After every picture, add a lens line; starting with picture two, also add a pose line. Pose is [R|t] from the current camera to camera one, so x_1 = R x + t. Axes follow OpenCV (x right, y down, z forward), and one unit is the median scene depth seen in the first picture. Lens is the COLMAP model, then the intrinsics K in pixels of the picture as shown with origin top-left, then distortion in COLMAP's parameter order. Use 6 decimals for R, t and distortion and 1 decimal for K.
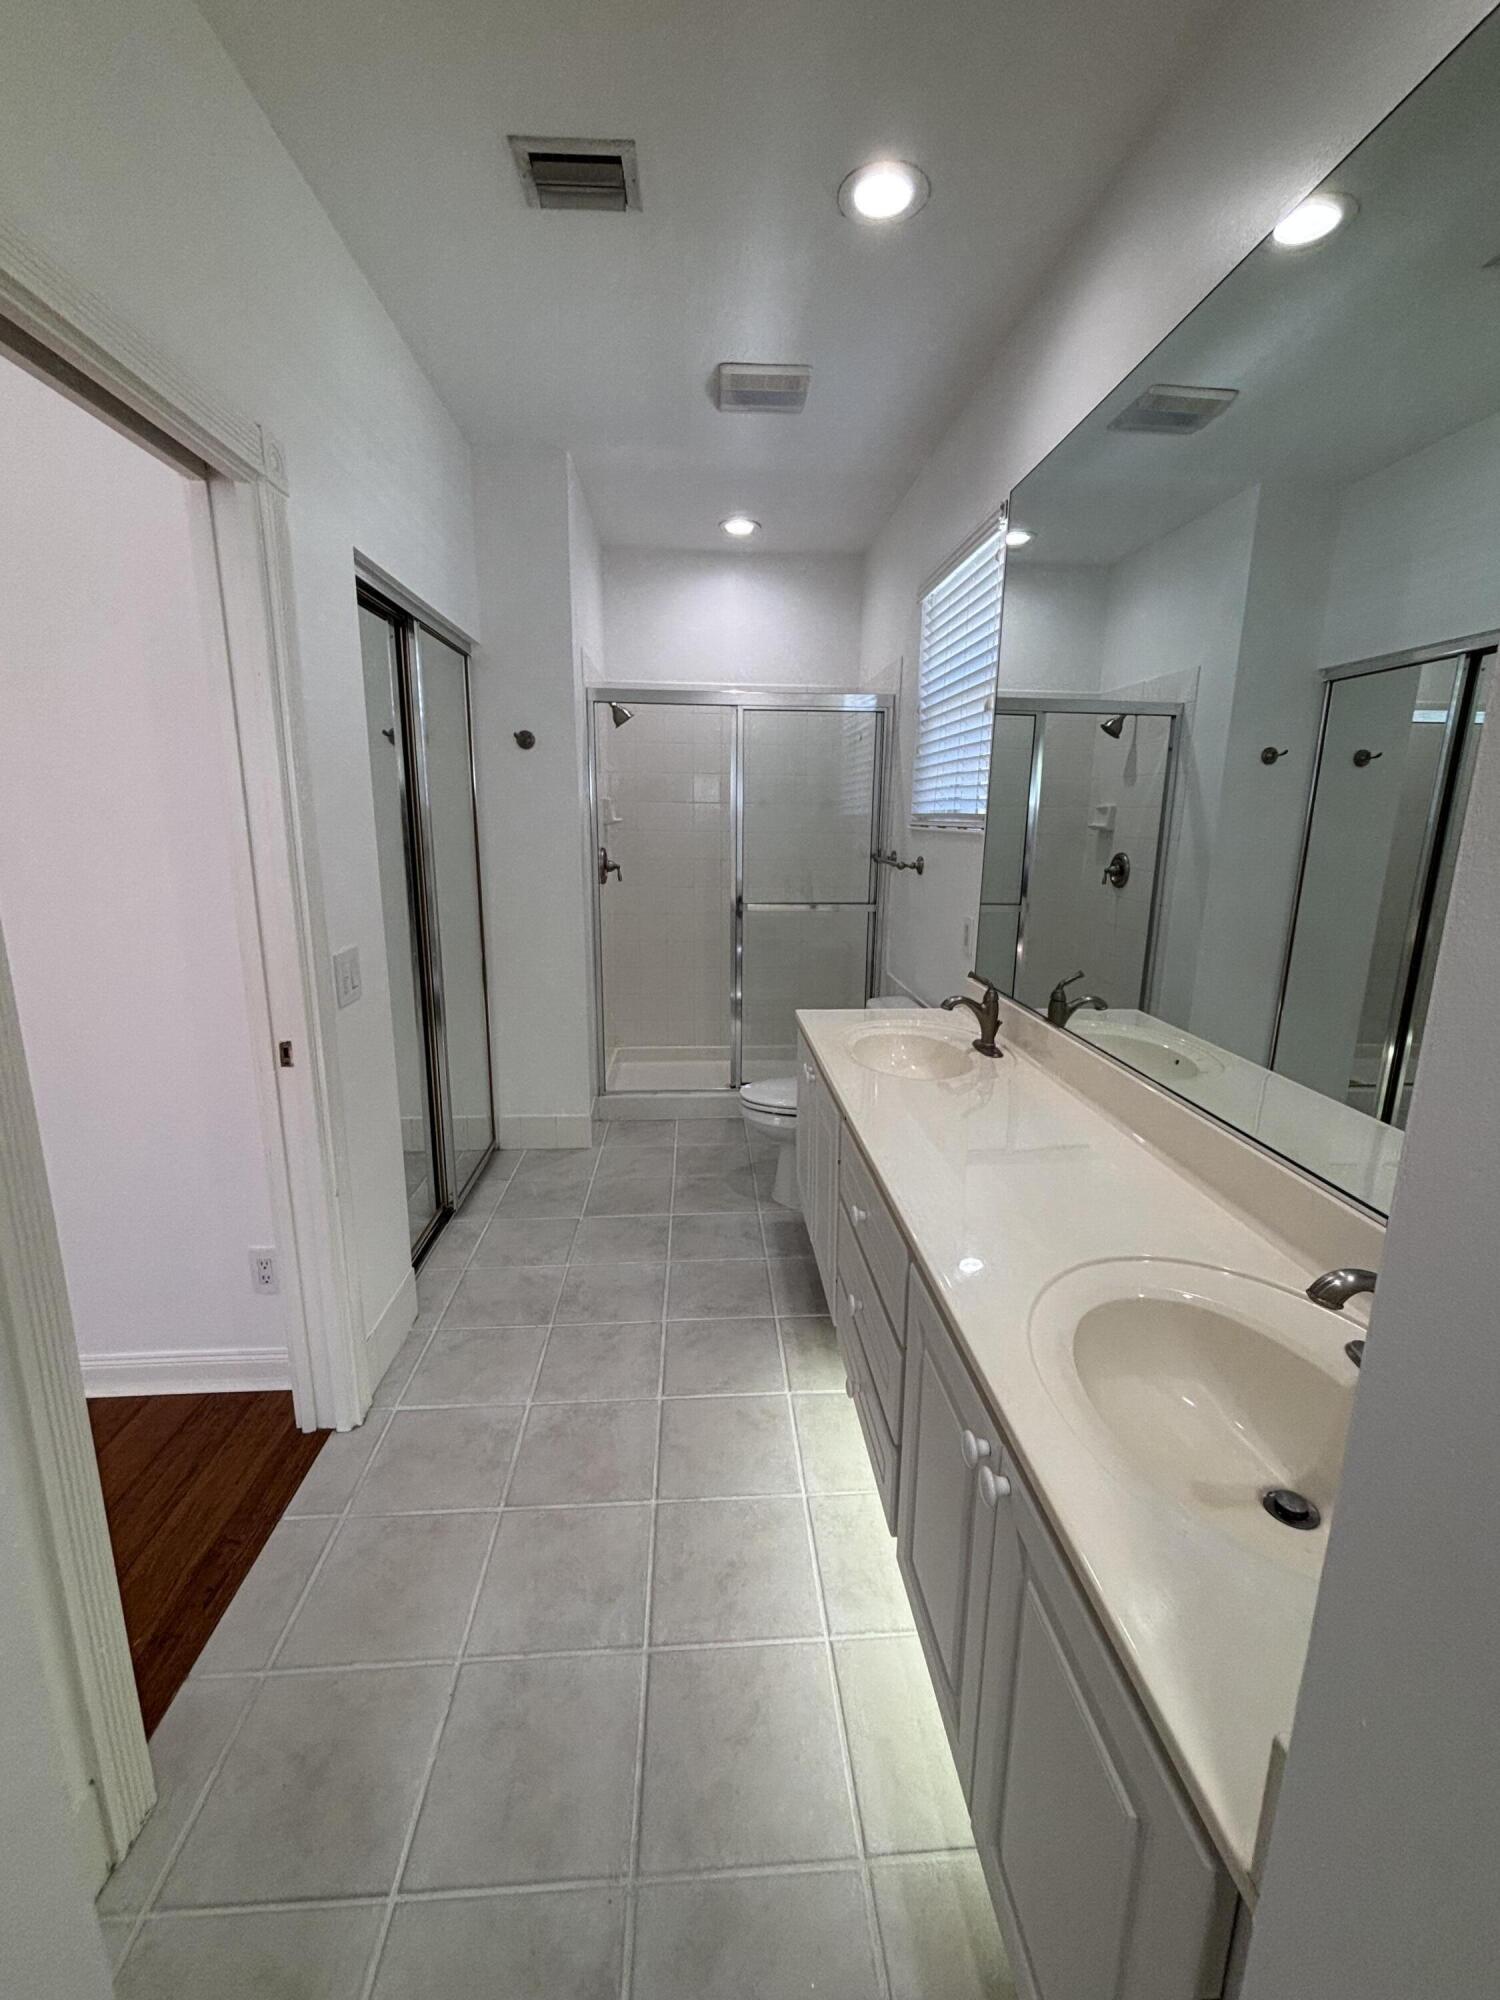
lens RADIAL K [[830.8, 0, 767.4], [0, 830.8, 987.8], [0, 0, 1]] dist [0.012064, -0.001983]
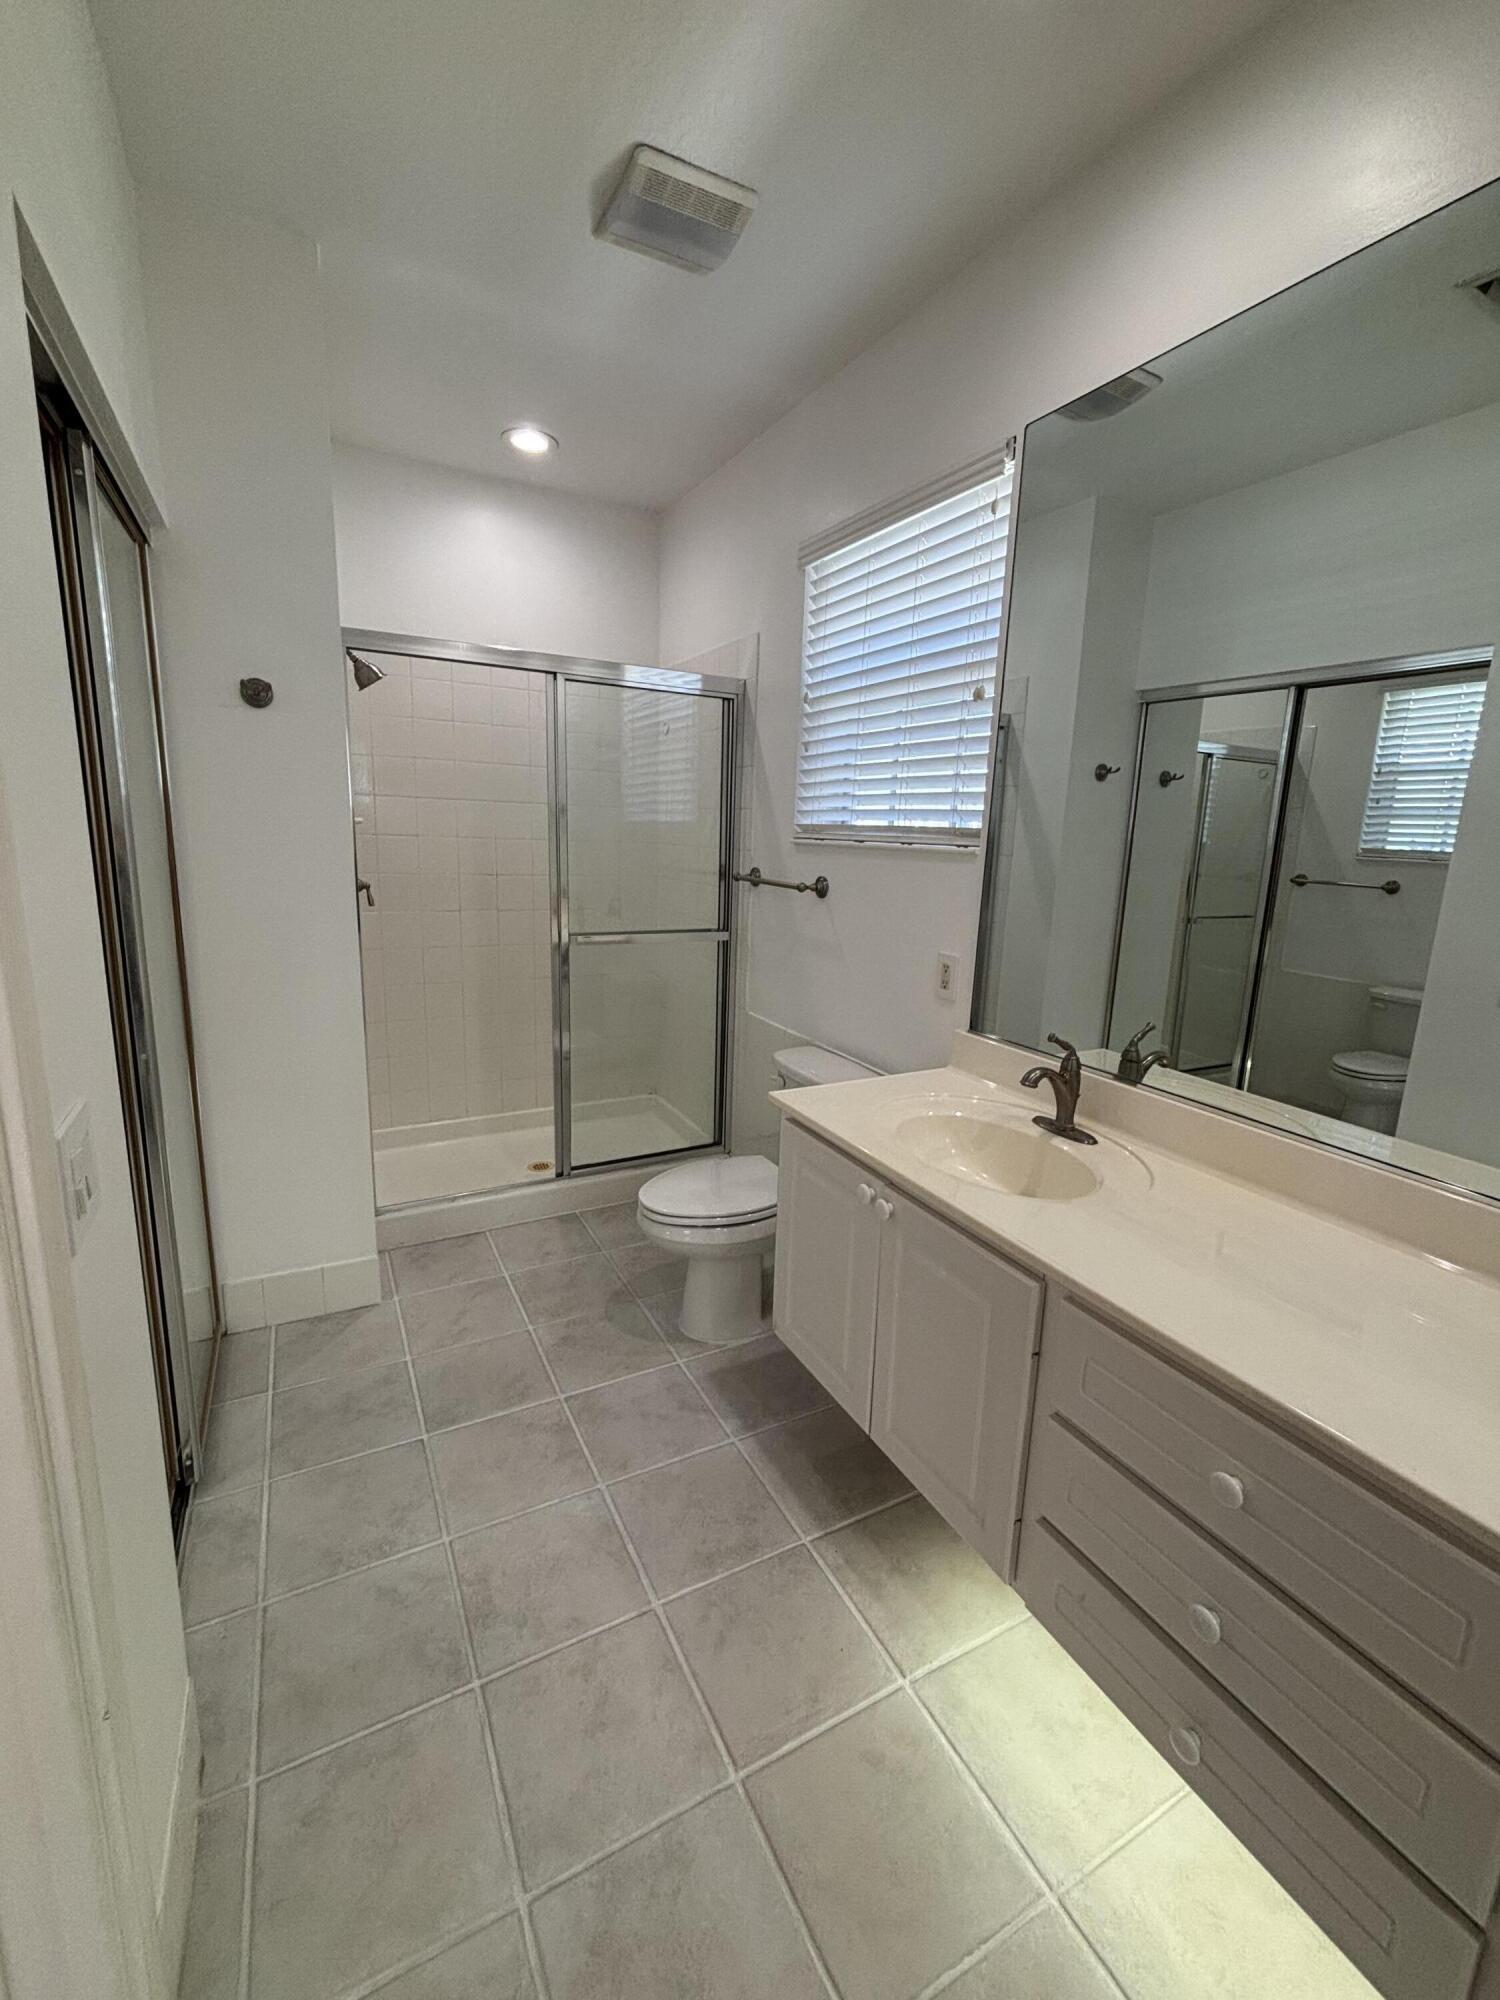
lens RADIAL K [[830.8, 0, 749.4], [0, 830.8, 987.6], [0, 0, 1]] dist [0.012064, -0.001983]
pose [[0.914881, -0.058221, 0.399504, -0.216106], [0.060788, 0.998131, 0.006253, -0.057739], [-0.399122, 0.018565, 0.916710, 0.276682]]
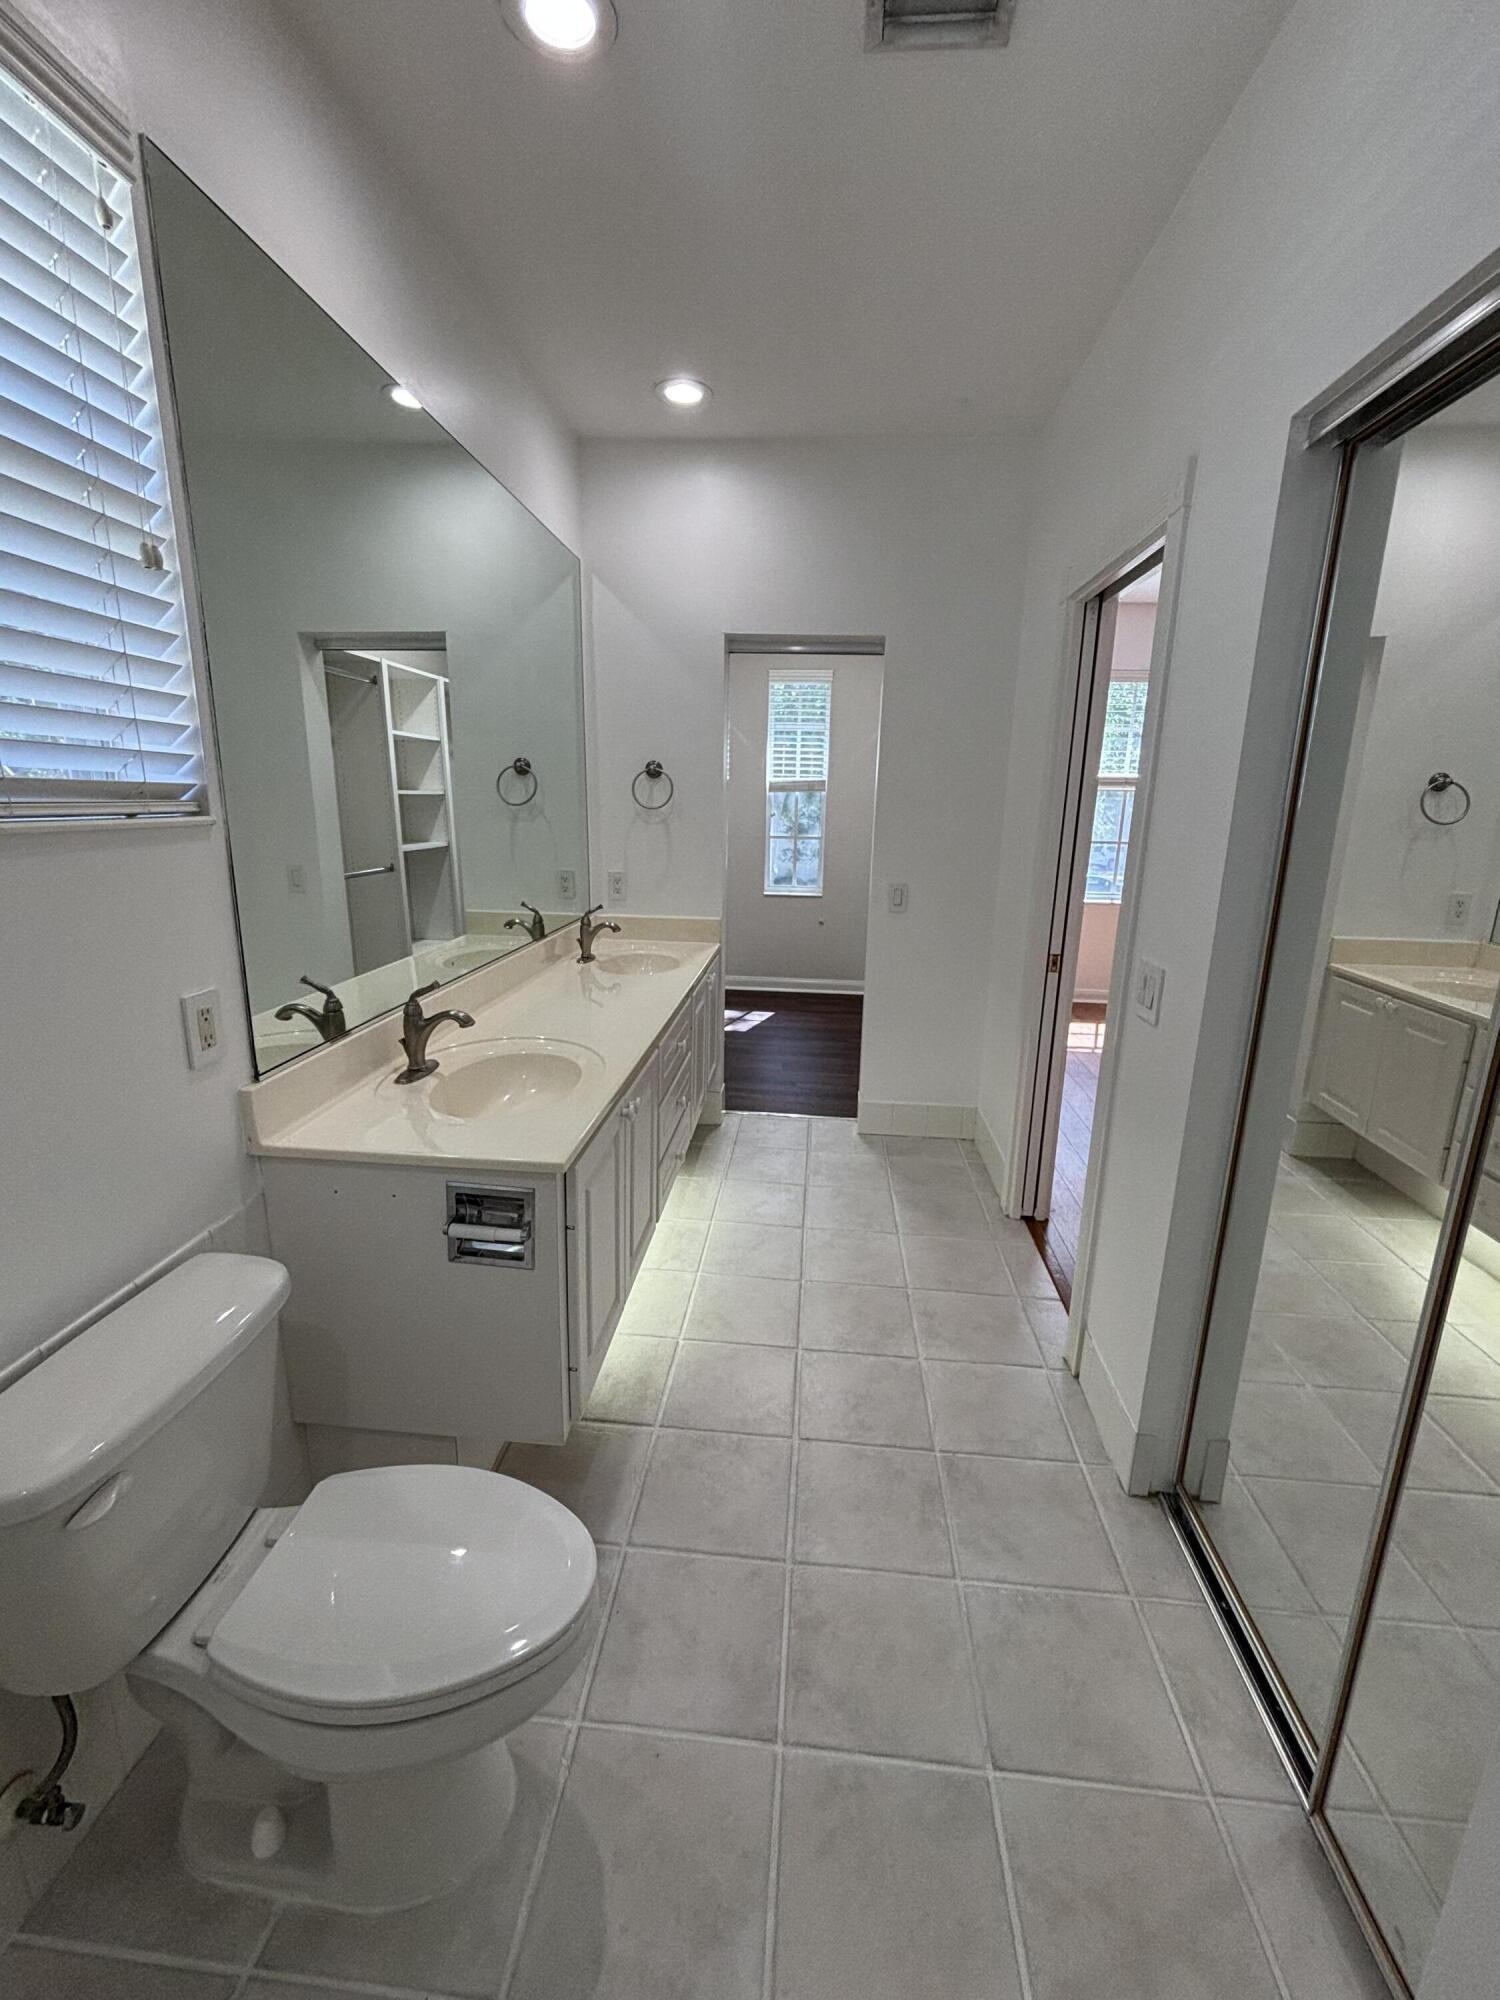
lens RADIAL K [[830.8, 0, 753.2], [0, 830.8, 990.7], [0, 0, 1]] dist [0.012064, -0.001983]
pose [[-0.984109, -0.071739, 0.162430, -0.136377], [0.004794, 0.903687, 0.428166, -0.247119], [-0.177502, 0.422140, -0.888983, 1.145632]]
